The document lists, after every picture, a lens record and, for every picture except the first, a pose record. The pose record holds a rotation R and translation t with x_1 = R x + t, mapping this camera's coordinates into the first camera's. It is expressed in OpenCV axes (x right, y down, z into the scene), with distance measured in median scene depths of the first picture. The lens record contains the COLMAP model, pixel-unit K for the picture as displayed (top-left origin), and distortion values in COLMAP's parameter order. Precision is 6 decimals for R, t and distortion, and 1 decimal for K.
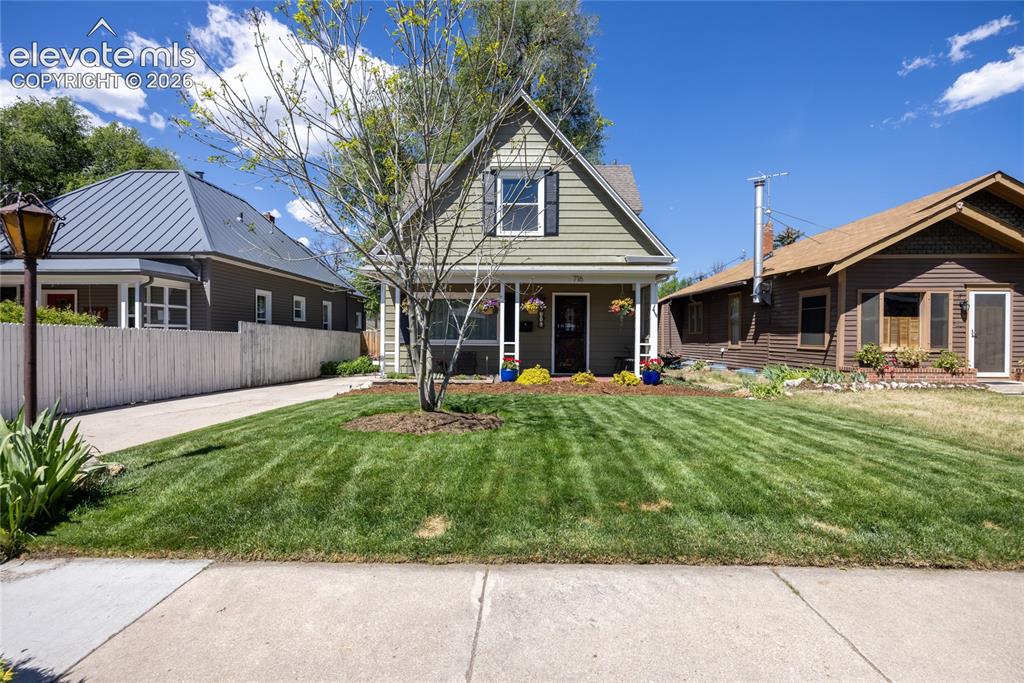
lens RADIAL K [[456.8, 0, 512.6], [0, 456.8, 339.6], [0, 0, 1]] dist [-0.019954, -0.001407]
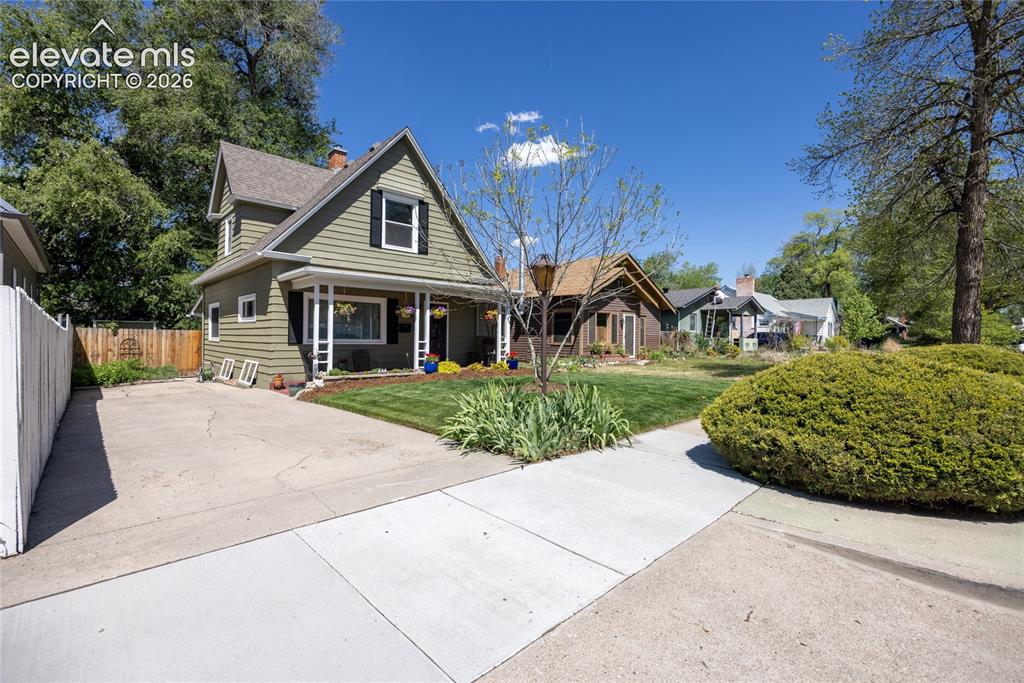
lens RADIAL K [[456.8, 0, 515.0], [0, 456.8, 343.5], [0, 0, 1]] dist [-0.019954, -0.001407]
pose [[0.701139, -0.007371, 0.712986, -0.620846], [-0.005420, 0.999863, 0.015667, -0.007376], [-0.713004, -0.014849, 0.701003, -0.044224]]
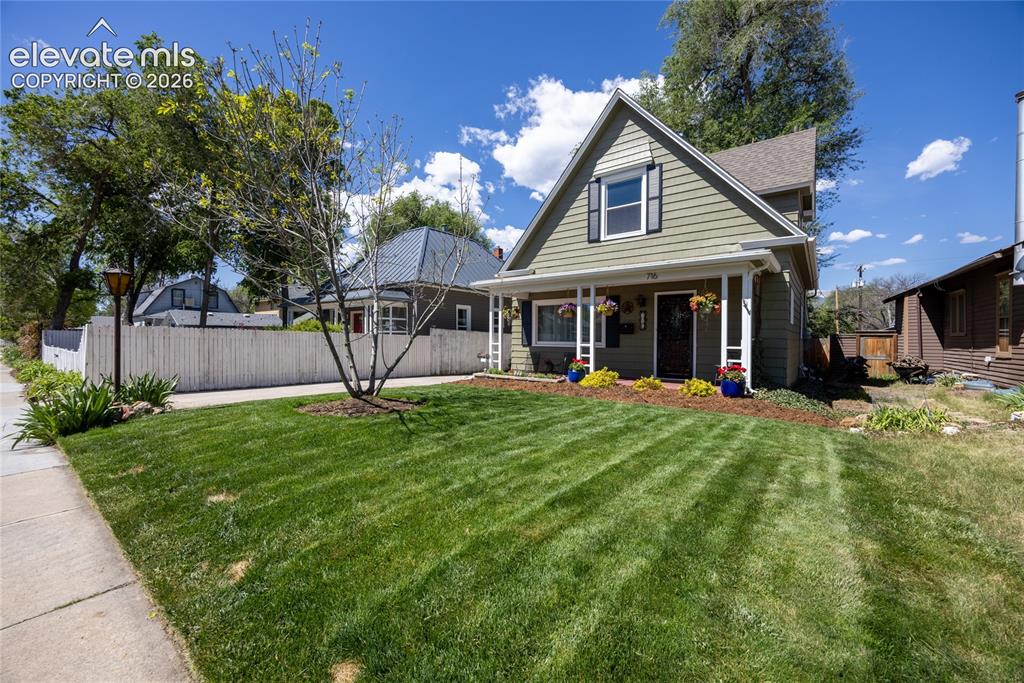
lens RADIAL K [[394.9, 0, 513.6], [0, 394.9, 342.5], [0, 0, 1]] dist [0.002869, 0.000191]
pose [[0.807518, 0.004657, -0.589824, 0.336882], [-0.005734, 0.999984, 0.000046, 0.002846], [0.589815, 0.003345, 0.807532, 0.162315]]
